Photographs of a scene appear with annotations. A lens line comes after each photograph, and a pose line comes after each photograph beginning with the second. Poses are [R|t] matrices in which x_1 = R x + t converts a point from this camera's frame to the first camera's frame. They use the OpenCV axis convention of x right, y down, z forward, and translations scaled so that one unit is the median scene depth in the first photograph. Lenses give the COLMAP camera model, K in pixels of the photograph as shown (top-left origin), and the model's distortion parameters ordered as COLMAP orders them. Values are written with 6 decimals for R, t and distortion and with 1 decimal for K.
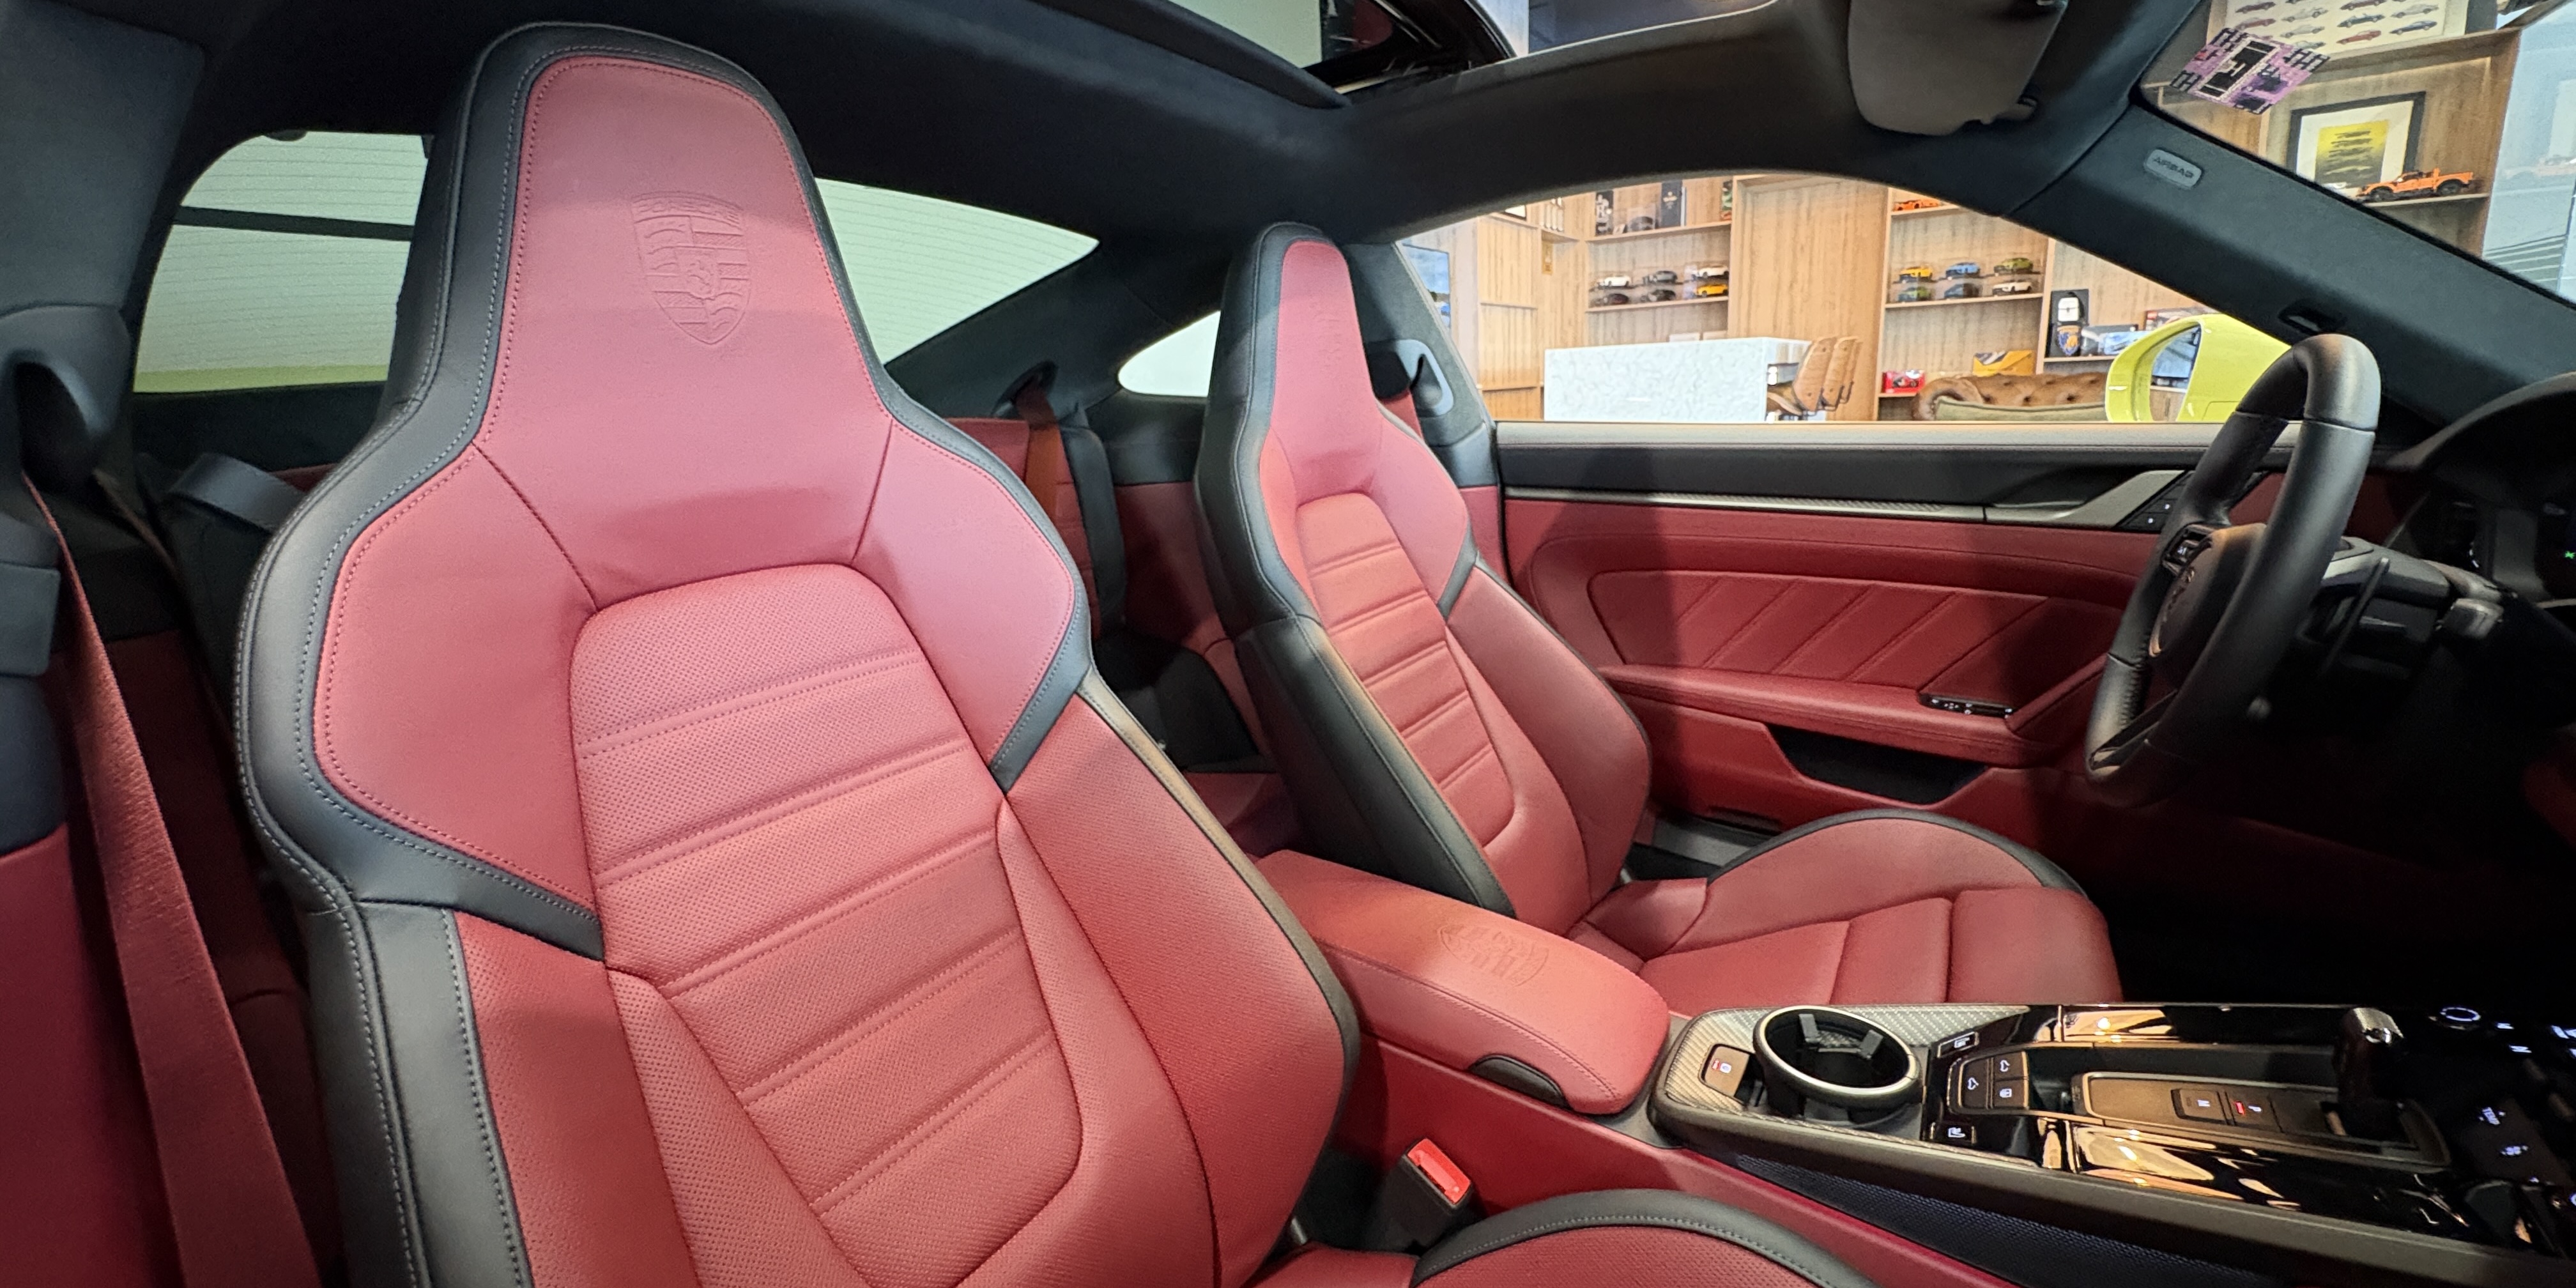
lens RADIAL K [[1014.5, 0, 1293.3], [0, 1014.5, 565.3], [0, 0, 1]] dist [-0.002299, -0.000290]
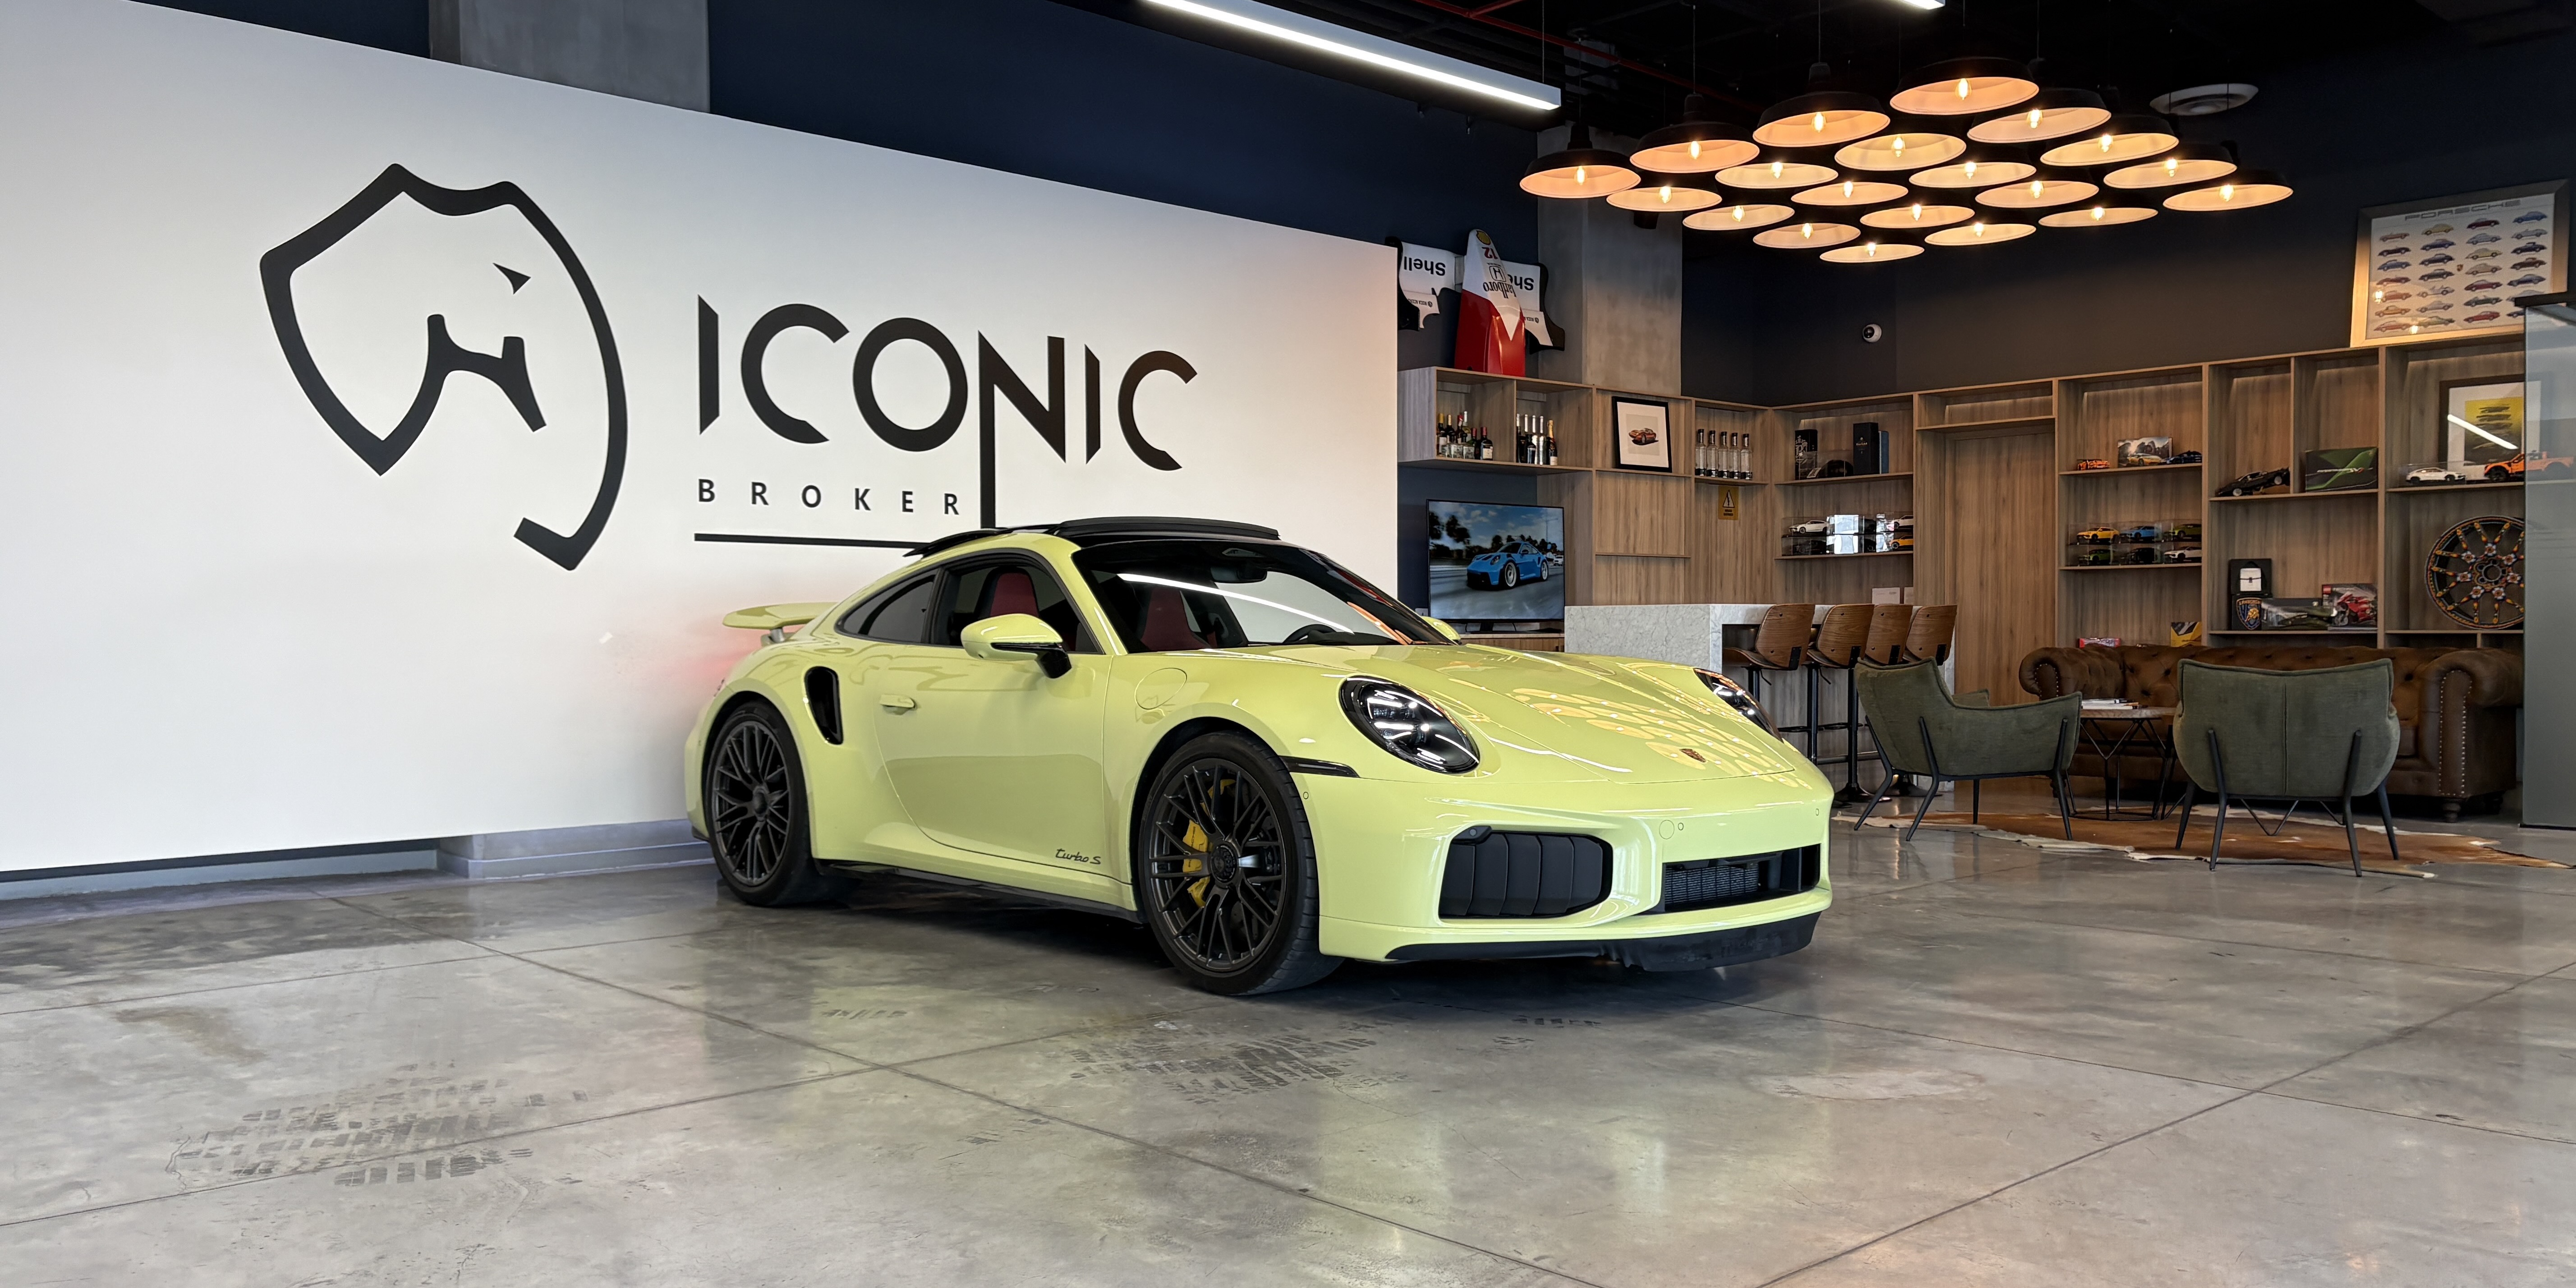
lens RADIAL K [[1920.3, 0, 1297.5], [0, 1920.3, 687.3], [0, 0, 1]] dist [0.007966, -0.002280]
pose [[0.972010, 0.046920, -0.230206, 0.903801], [-0.078780, 0.988218, -0.131218, 0.398891], [0.221337, 0.145681, 0.964255, -2.415883]]
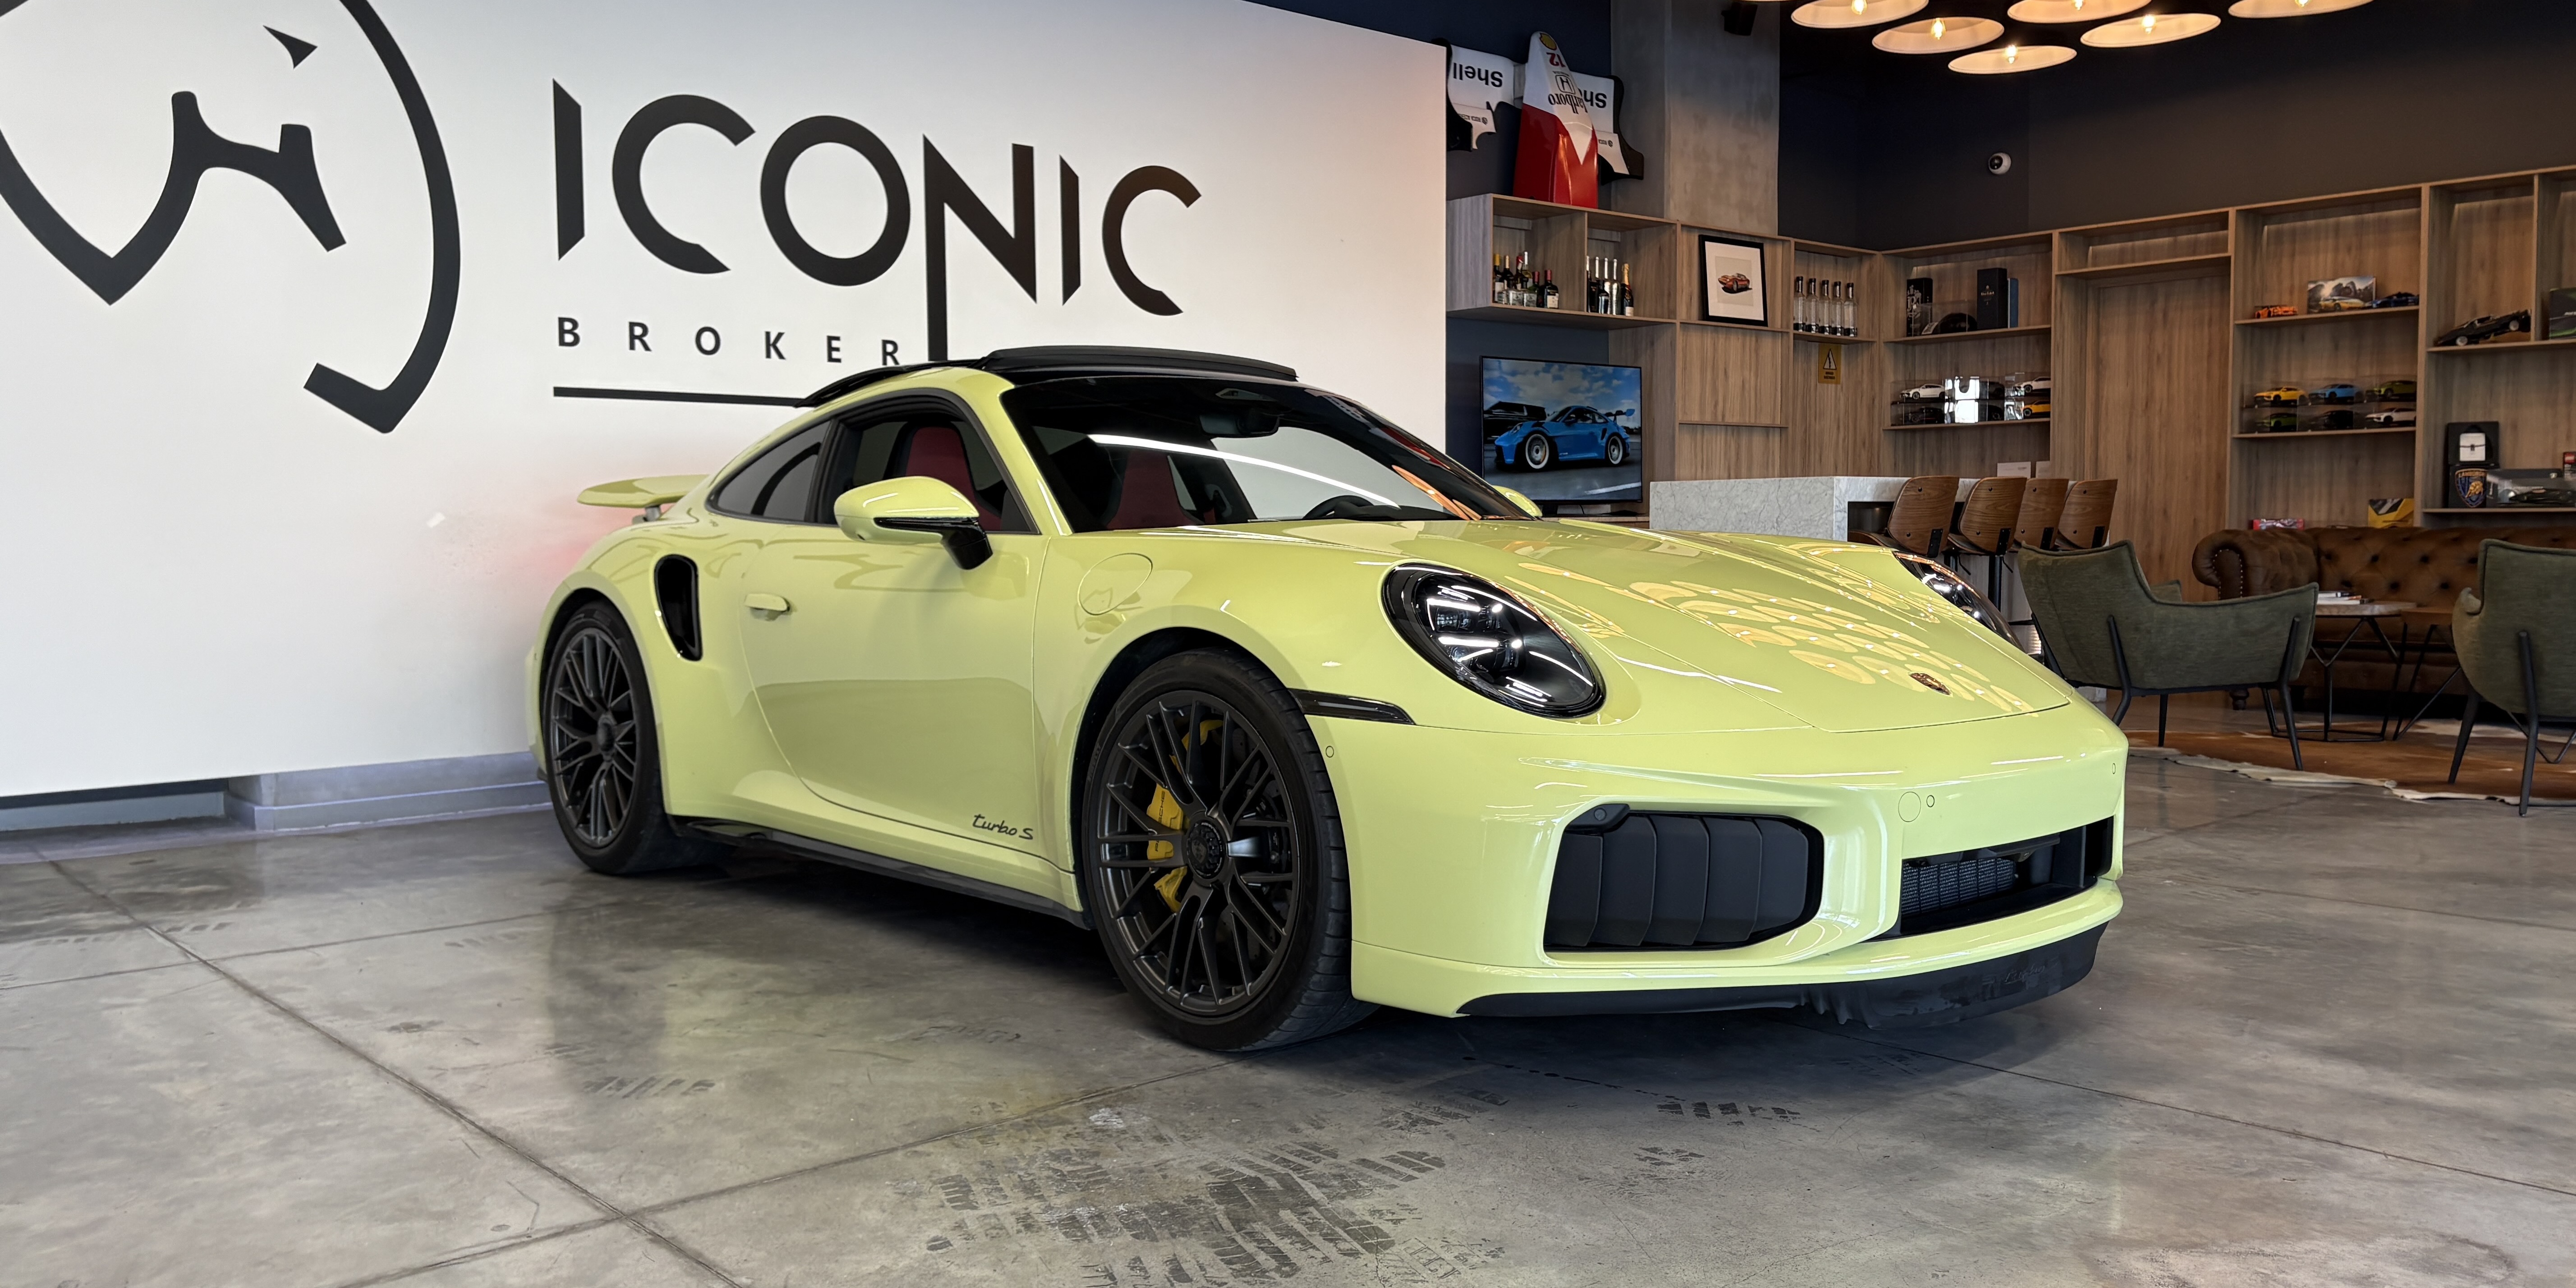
lens RADIAL K [[1936.0, 0, 1288.0], [0, 1936.0, 644.0], [0, 0, 1]] dist [0.038672, -0.049088]
pose [[0.966762, 0.051761, -0.250383, 0.753882], [-0.078320, 0.992169, -0.097296, 0.307187], [0.243386, 0.113672, 0.963246, -1.745762]]
